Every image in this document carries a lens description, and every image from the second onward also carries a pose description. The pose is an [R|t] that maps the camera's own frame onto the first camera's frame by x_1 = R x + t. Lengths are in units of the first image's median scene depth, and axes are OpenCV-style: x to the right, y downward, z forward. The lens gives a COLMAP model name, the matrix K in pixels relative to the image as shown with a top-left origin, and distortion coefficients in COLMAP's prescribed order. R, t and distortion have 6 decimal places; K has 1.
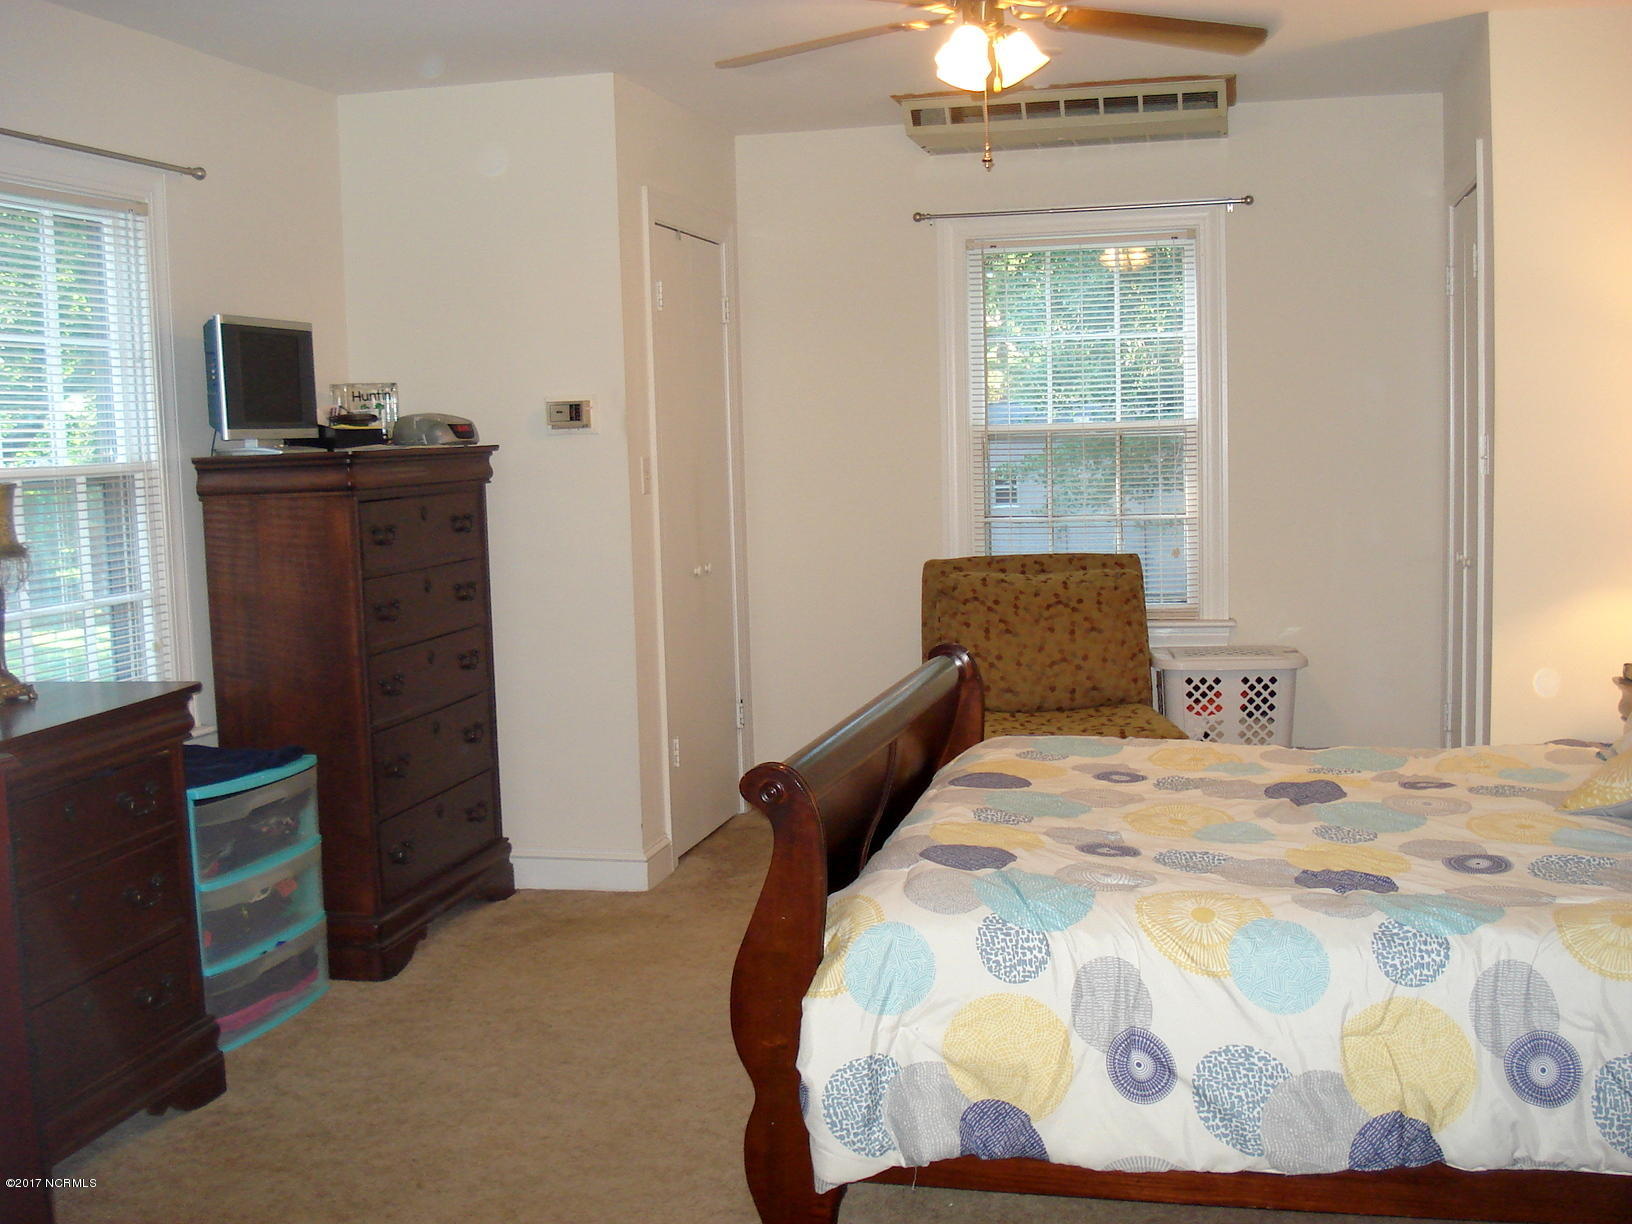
lens RADIAL K [[1894.8, 0, 816.0], [0, 1894.8, 612.0], [0, 0, 1]] dist [-0.012322, -0.057600]
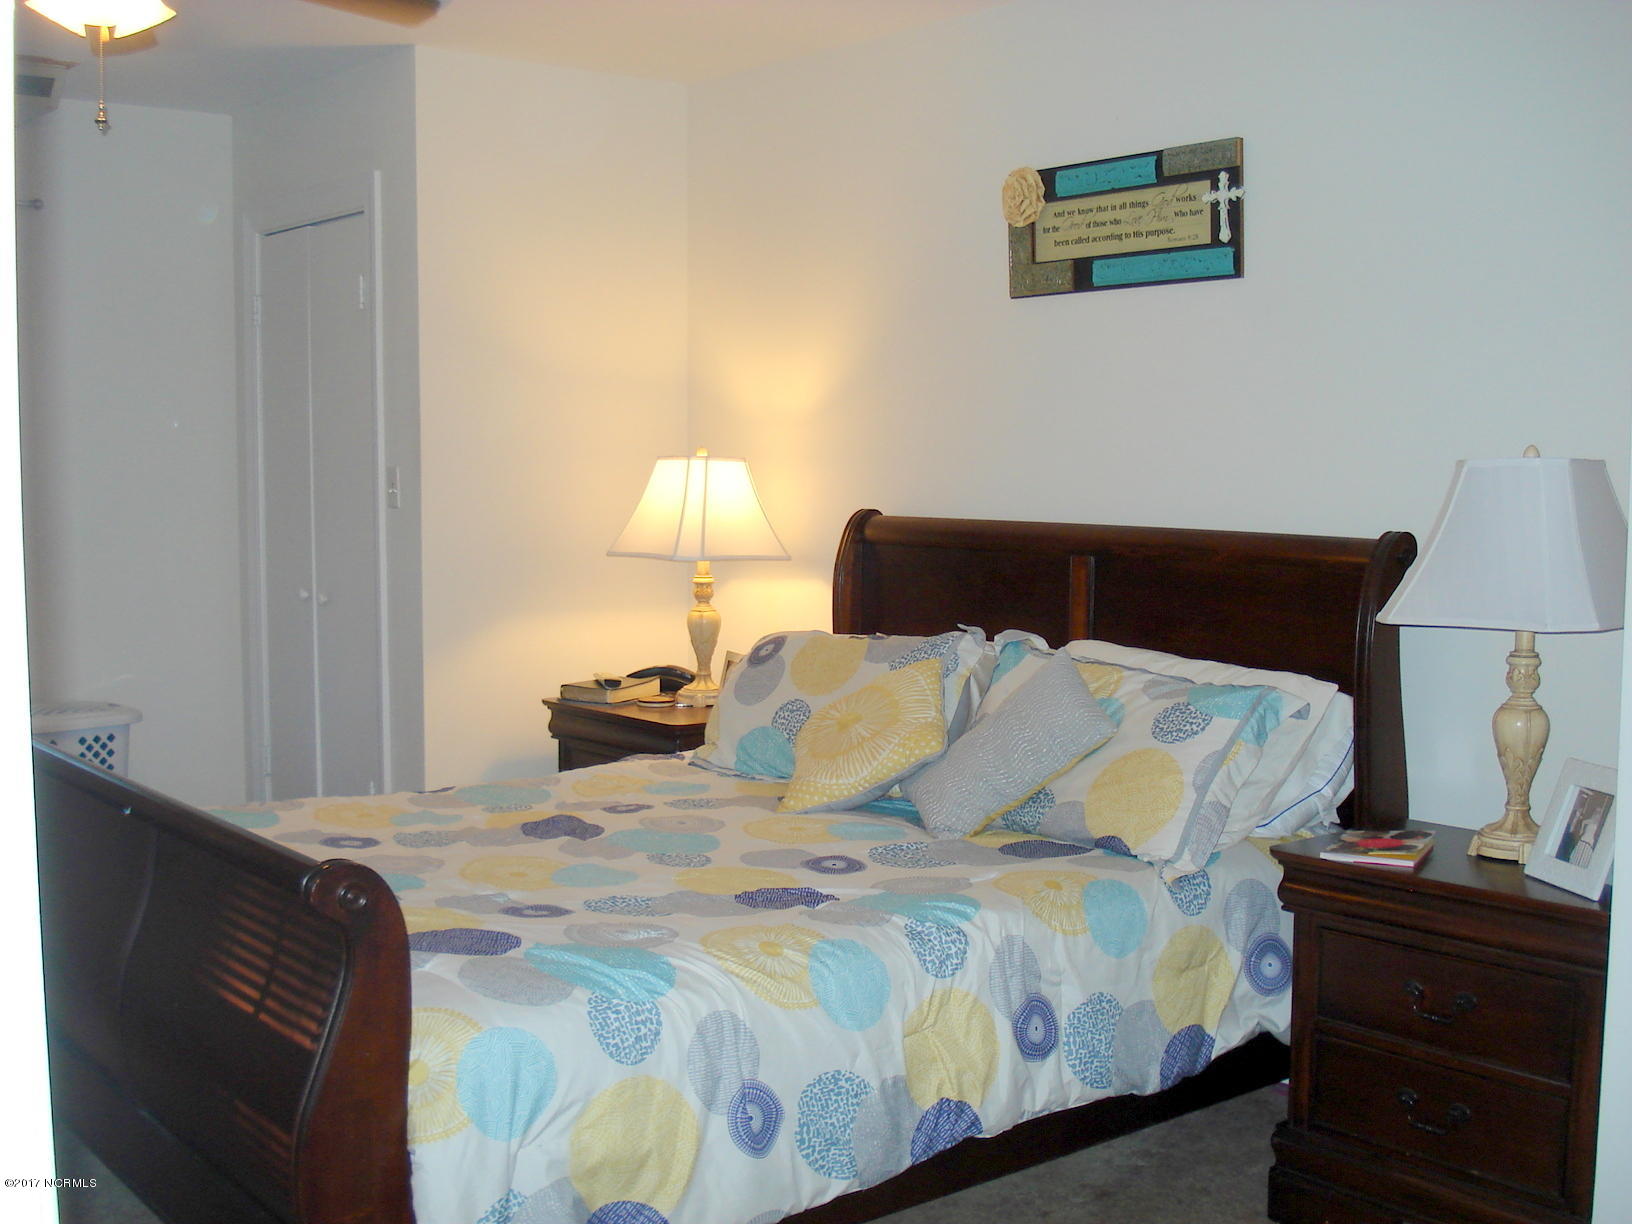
lens RADIAL K [[1894.8, 0, 816.0], [0, 1894.8, 612.0], [0, 0, 1]] dist [-0.012322, -0.057600]
pose [[0.617596, -0.038873, 0.785534, -0.545501], [0.059038, 0.998251, 0.002983, -0.014070], [-0.784277, 0.044535, 0.618811, 0.381135]]
